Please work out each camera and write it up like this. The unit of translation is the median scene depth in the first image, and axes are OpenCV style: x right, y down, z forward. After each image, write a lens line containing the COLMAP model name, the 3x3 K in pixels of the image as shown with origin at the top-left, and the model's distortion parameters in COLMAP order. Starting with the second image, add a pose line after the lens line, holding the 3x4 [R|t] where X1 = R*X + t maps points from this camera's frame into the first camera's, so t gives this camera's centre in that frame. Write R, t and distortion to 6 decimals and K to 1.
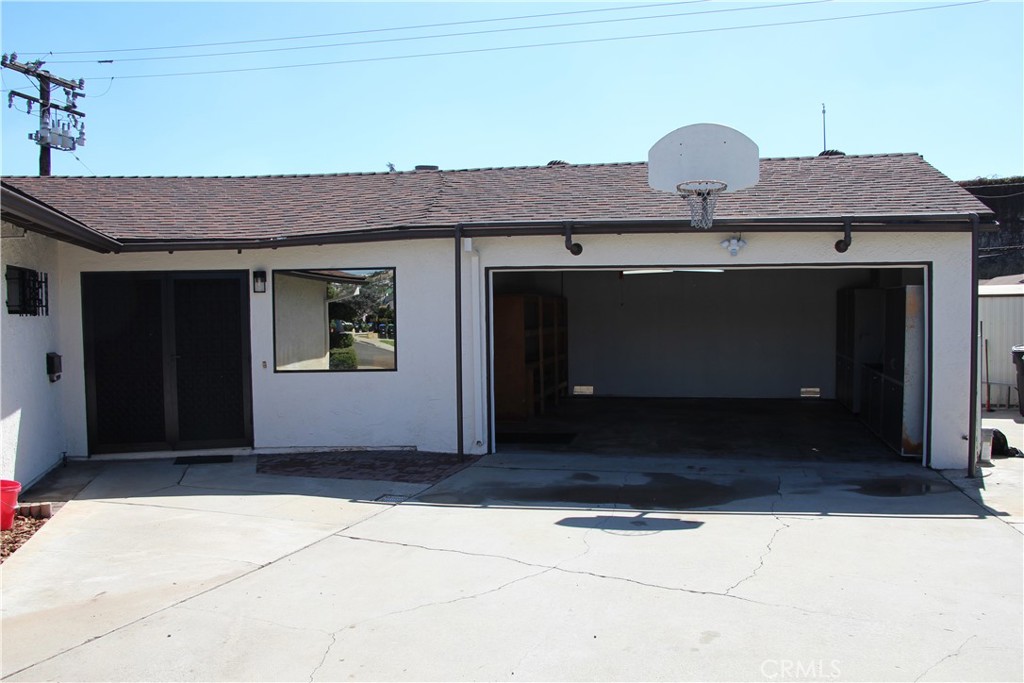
lens RADIAL K [[846.3, 0, 508.8], [0, 846.3, 356.5], [0, 0, 1]] dist [-0.175558, 0.158229]
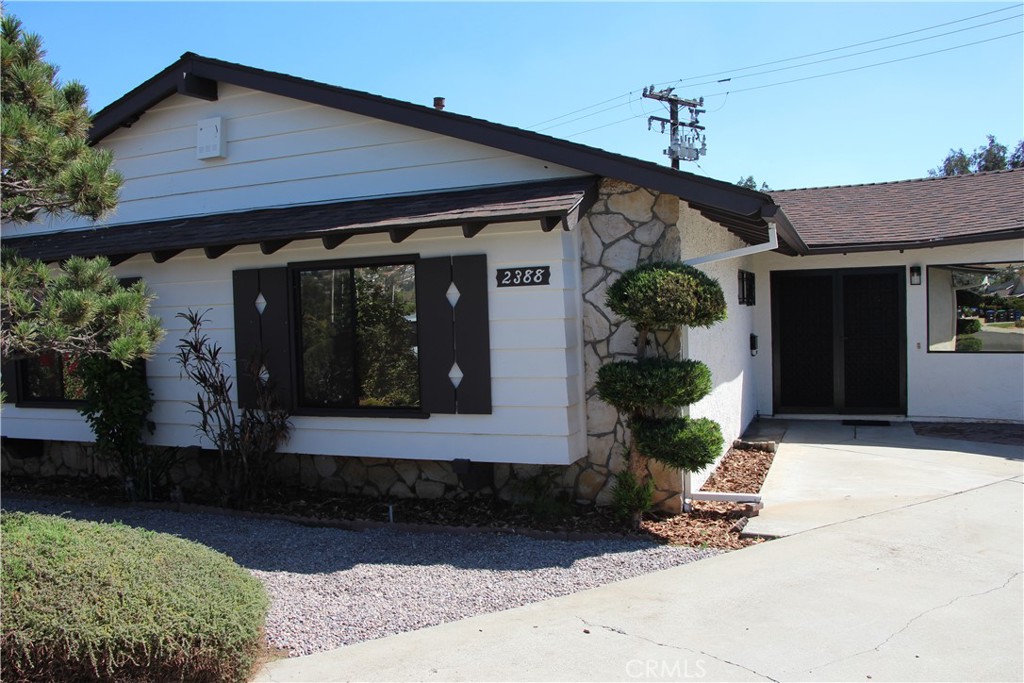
lens RADIAL K [[847.6, 0, 515.0], [0, 847.6, 347.2], [0, 0, 1]] dist [-0.183650, 0.160137]
pose [[0.789780, 0.016656, -0.613164, -0.025848], [-0.013226, 0.999861, 0.010125, 0.005715], [0.613248, 0.000113, 0.789891, -0.198709]]
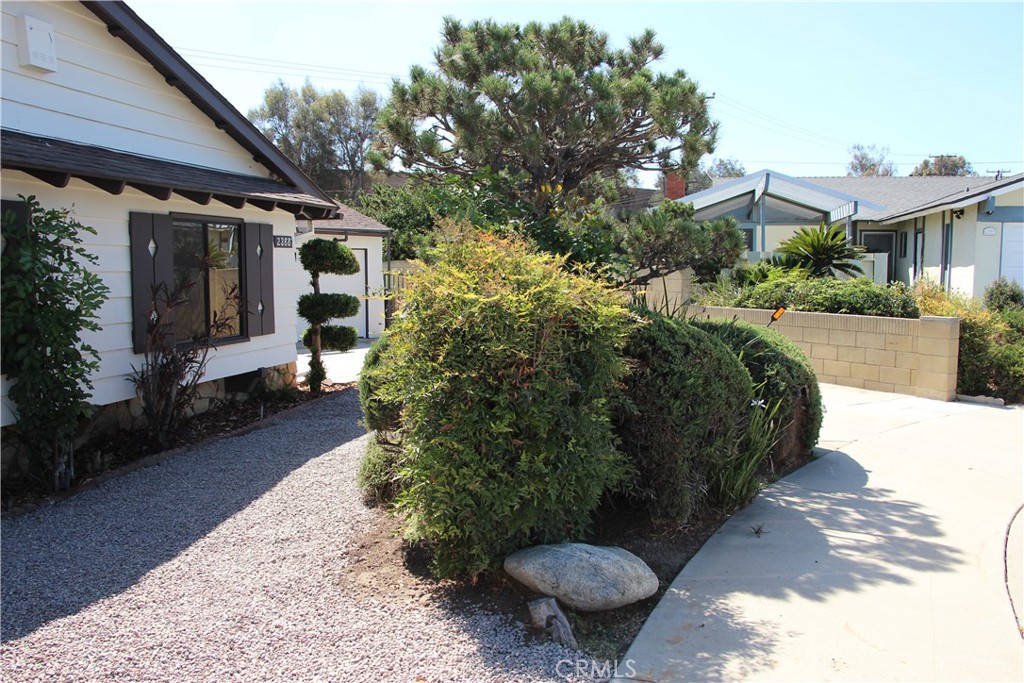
lens RADIAL K [[847.6, 0, 515.0], [0, 847.6, 347.2], [0, 0, 1]] dist [-0.183650, 0.160137]
pose [[0.496763, -0.065341, 0.865423, -0.879555], [0.041184, 0.997813, 0.051696, 0.034068], [-0.866909, 0.009961, 0.498367, -0.361097]]
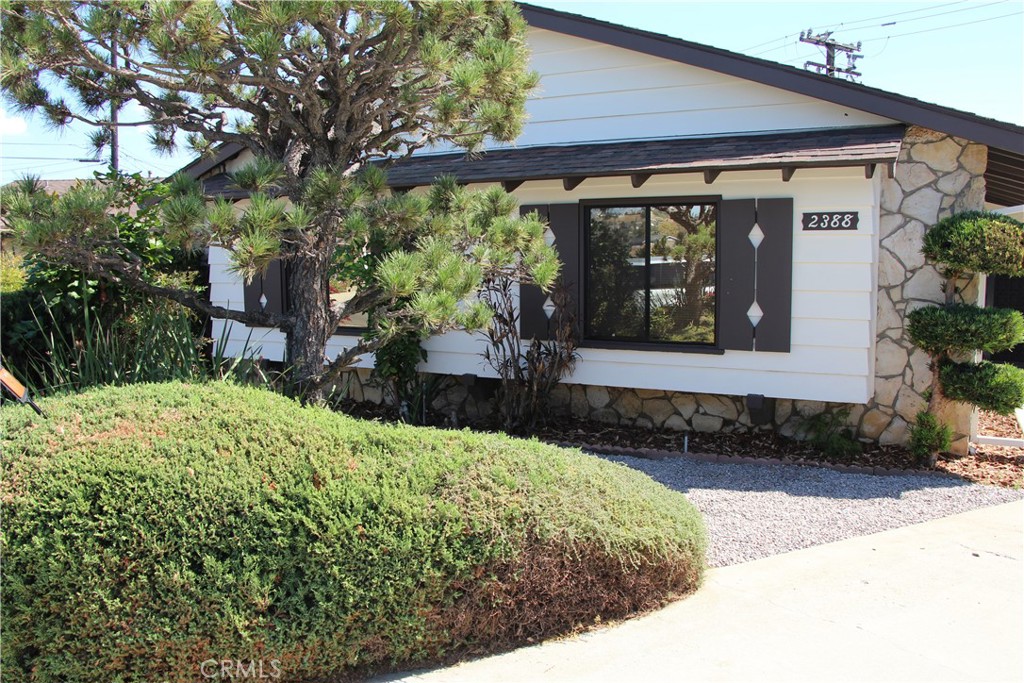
lens RADIAL K [[847.6, 0, 515.0], [0, 847.6, 347.2], [0, 0, 1]] dist [-0.183650, 0.160137]
pose [[0.708524, 0.086763, -0.700332, -0.104819], [-0.043388, 0.995891, 0.079485, 0.013969], [0.704351, -0.025931, 0.709378, -0.295924]]
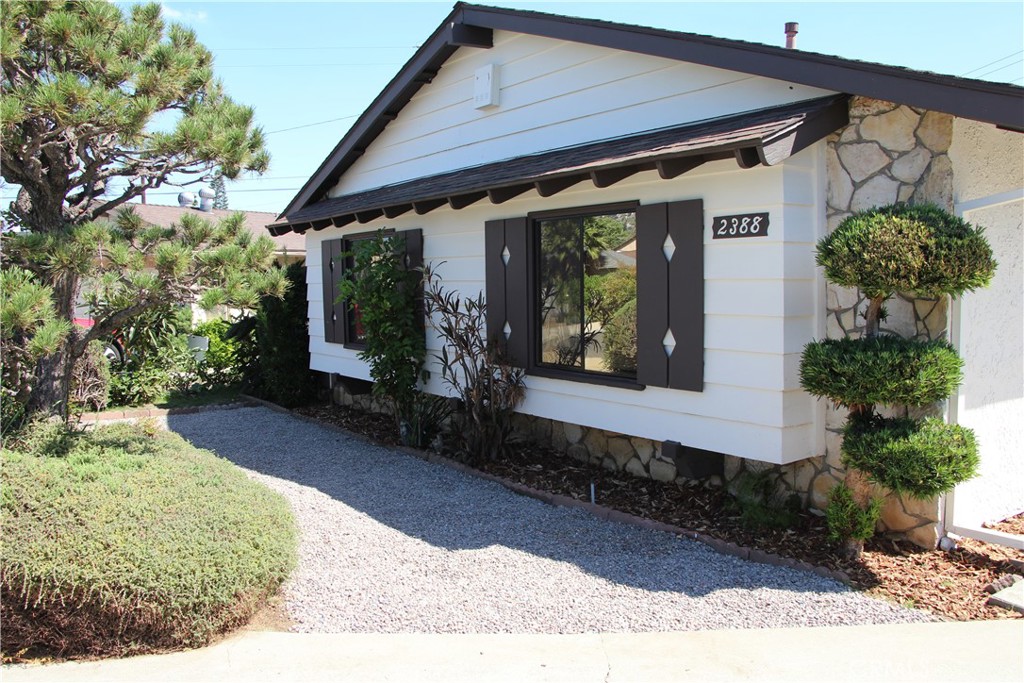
lens RADIAL K [[847.6, 0, 515.0], [0, 847.6, 347.2], [0, 0, 1]] dist [-0.183650, 0.160137]
pose [[0.333042, 0.089062, -0.938696, 0.012472], [-0.039696, 0.995971, 0.080412, -0.001072], [0.942076, 0.010481, 0.335236, -0.036248]]
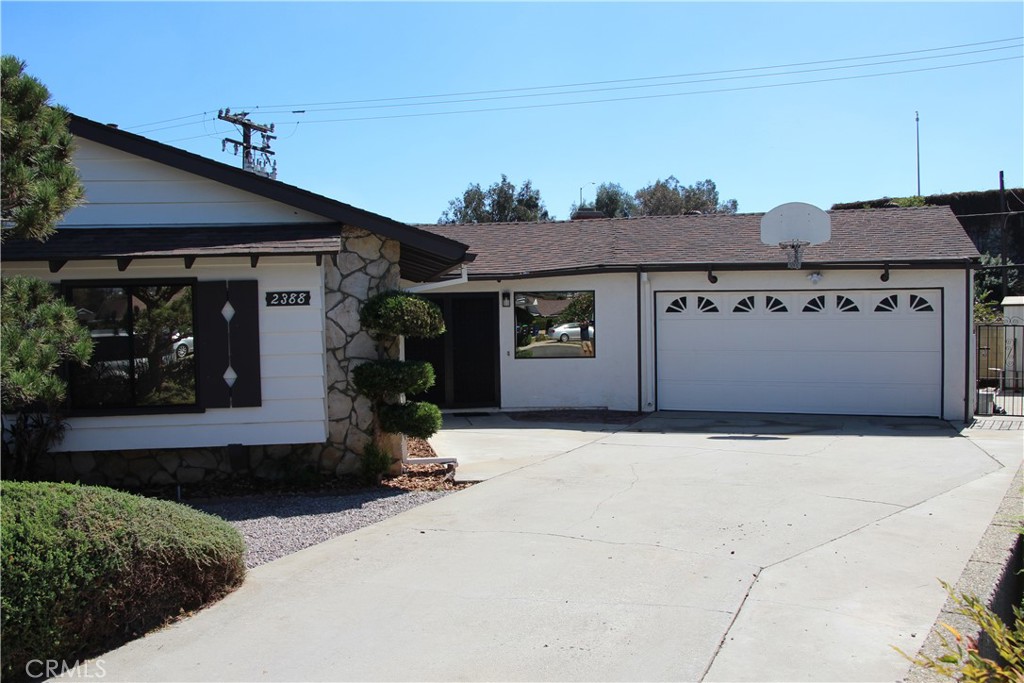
lens RADIAL K [[847.6, 0, 515.0], [0, 847.6, 347.2], [0, 0, 1]] dist [-0.183650, 0.160137]
pose [[0.994775, 0.001109, -0.102081, -0.091071], [-0.002485, 0.999908, -0.013351, 0.014149], [0.102057, 0.013535, 0.994686, -0.415867]]
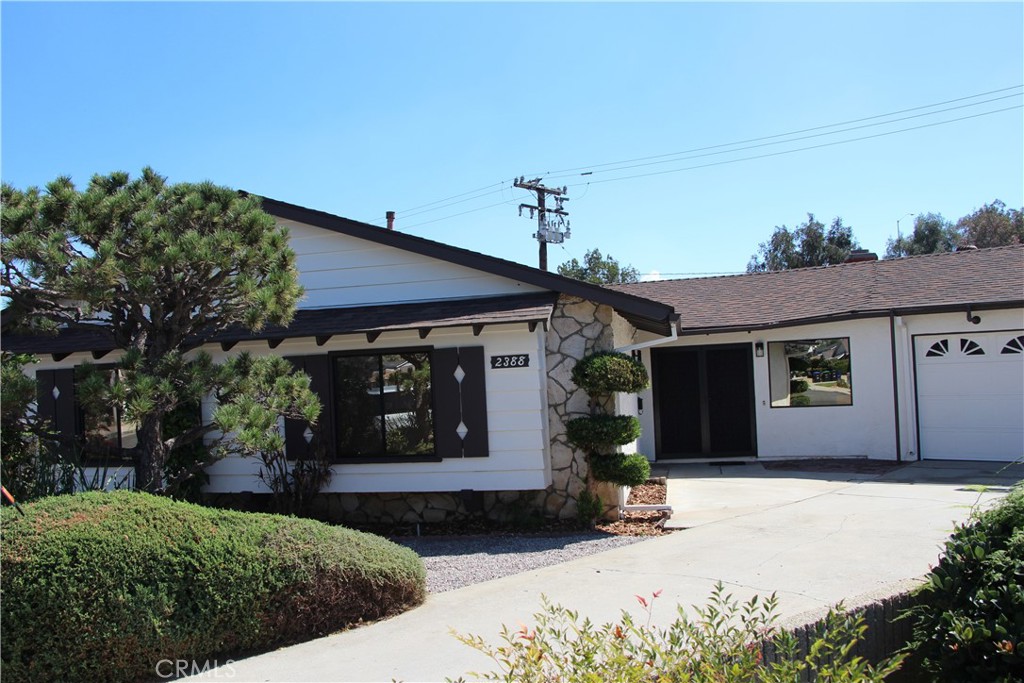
lens RADIAL K [[847.6, 0, 515.0], [0, 847.6, 347.2], [0, 0, 1]] dist [-0.183650, 0.160137]
pose [[0.886294, -0.040756, -0.461326, 0.012810], [0.009257, 0.997480, -0.070339, 0.008415], [0.463031, 0.058070, 0.884438, -0.445500]]
